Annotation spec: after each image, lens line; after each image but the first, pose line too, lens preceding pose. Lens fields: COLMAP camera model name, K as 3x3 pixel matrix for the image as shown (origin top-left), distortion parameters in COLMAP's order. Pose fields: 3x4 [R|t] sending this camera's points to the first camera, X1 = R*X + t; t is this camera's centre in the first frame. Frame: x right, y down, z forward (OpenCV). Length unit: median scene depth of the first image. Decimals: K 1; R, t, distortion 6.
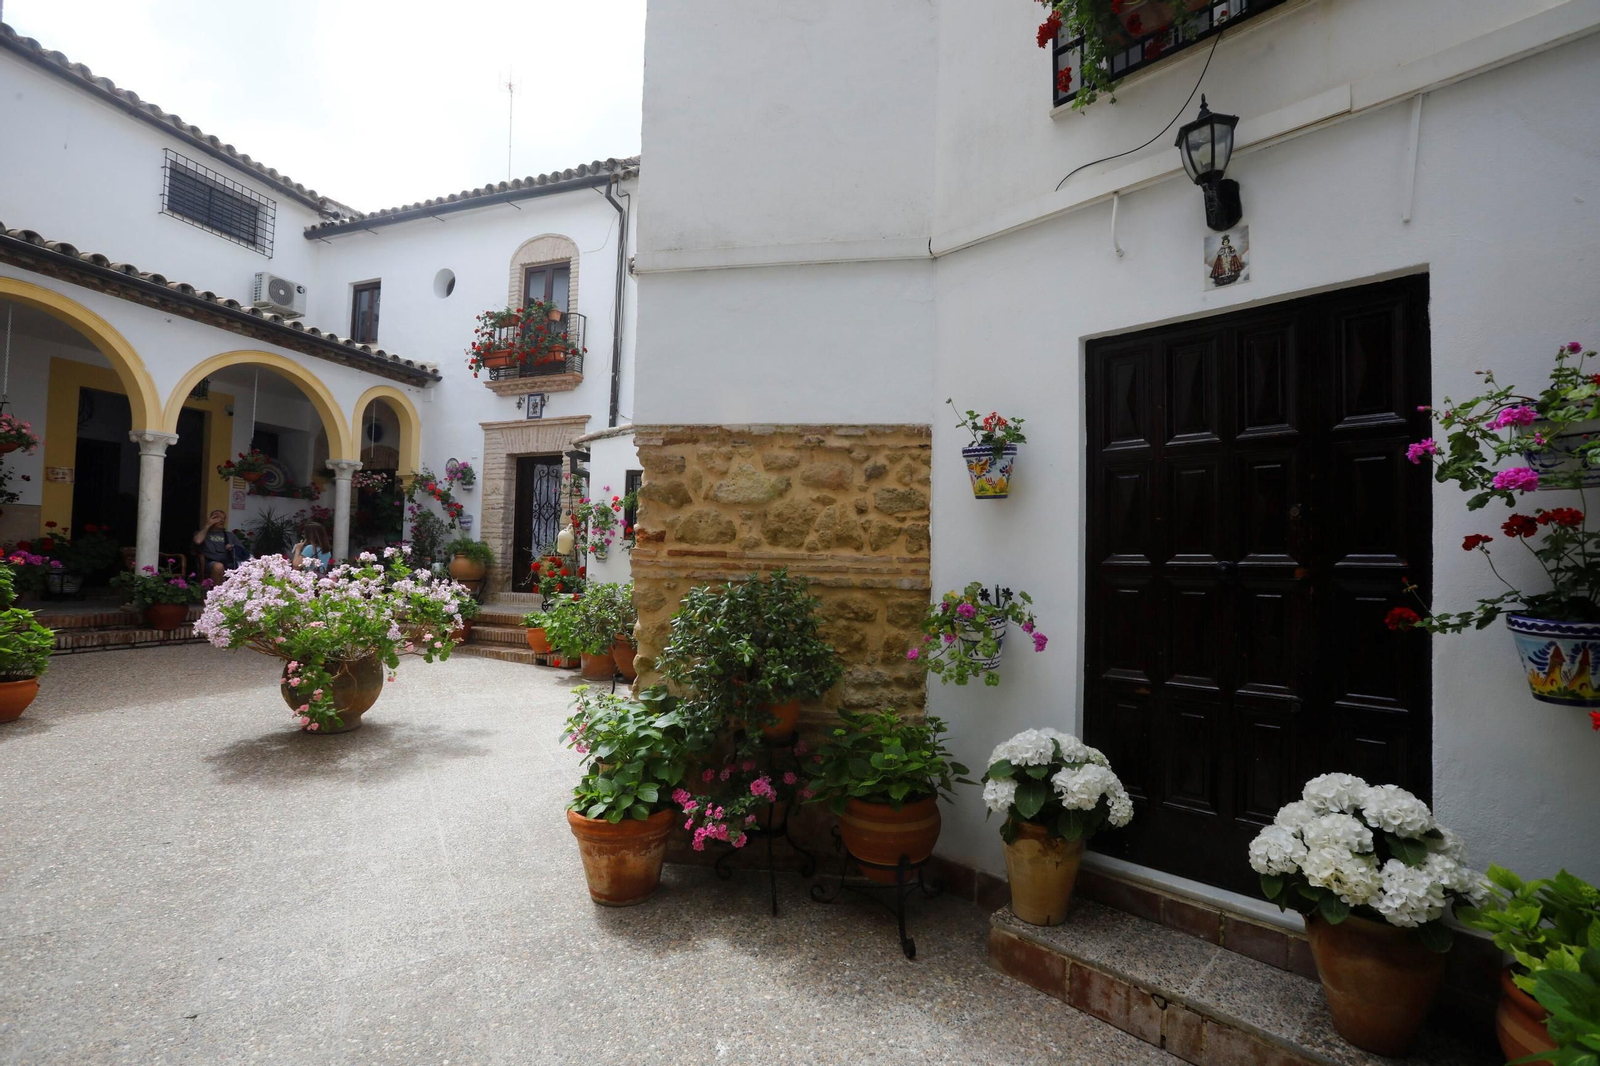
lens RADIAL K [[706.1, 0, 805.1], [0, 706.1, 549.7], [0, 0, 1]] dist [-0.062597, 0.017926]
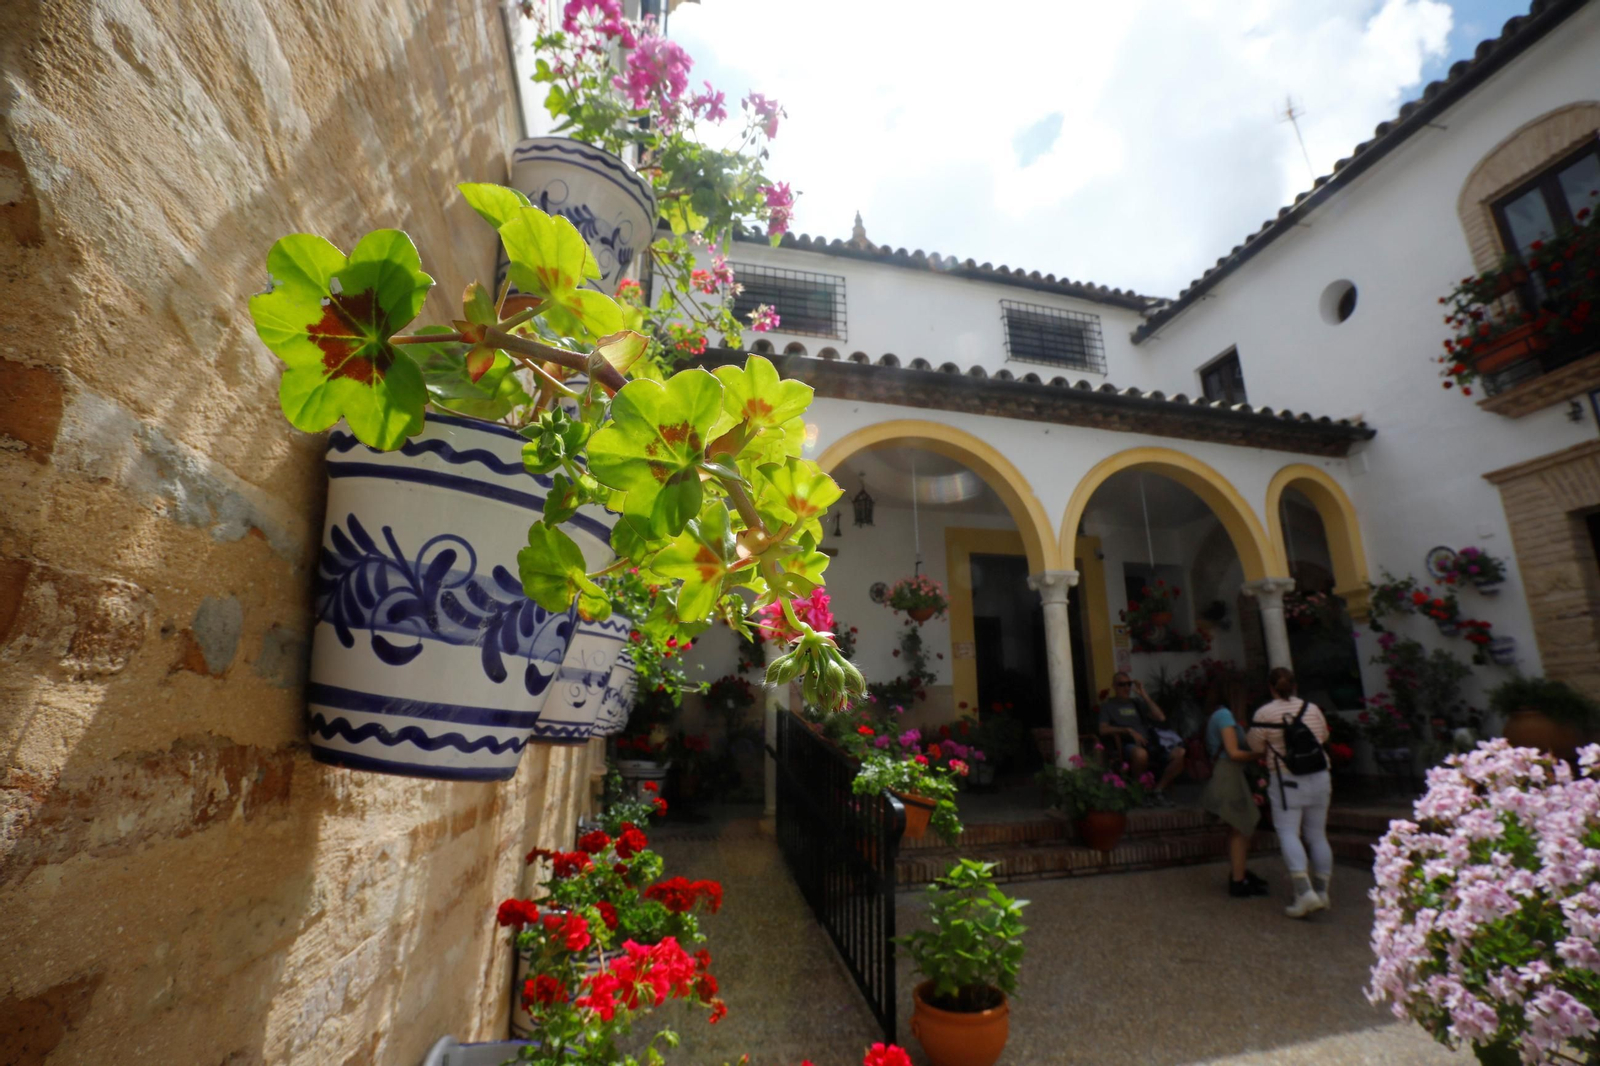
lens RADIAL K [[706.1, 0, 805.1], [0, 706.1, 549.7], [0, 0, 1]] dist [-0.062597, 0.017926]
pose [[0.508453, -0.241502, -0.826530, -0.318247], [0.047270, 0.966246, -0.253247, -0.008832], [0.859791, 0.089694, 0.502706, 0.256672]]
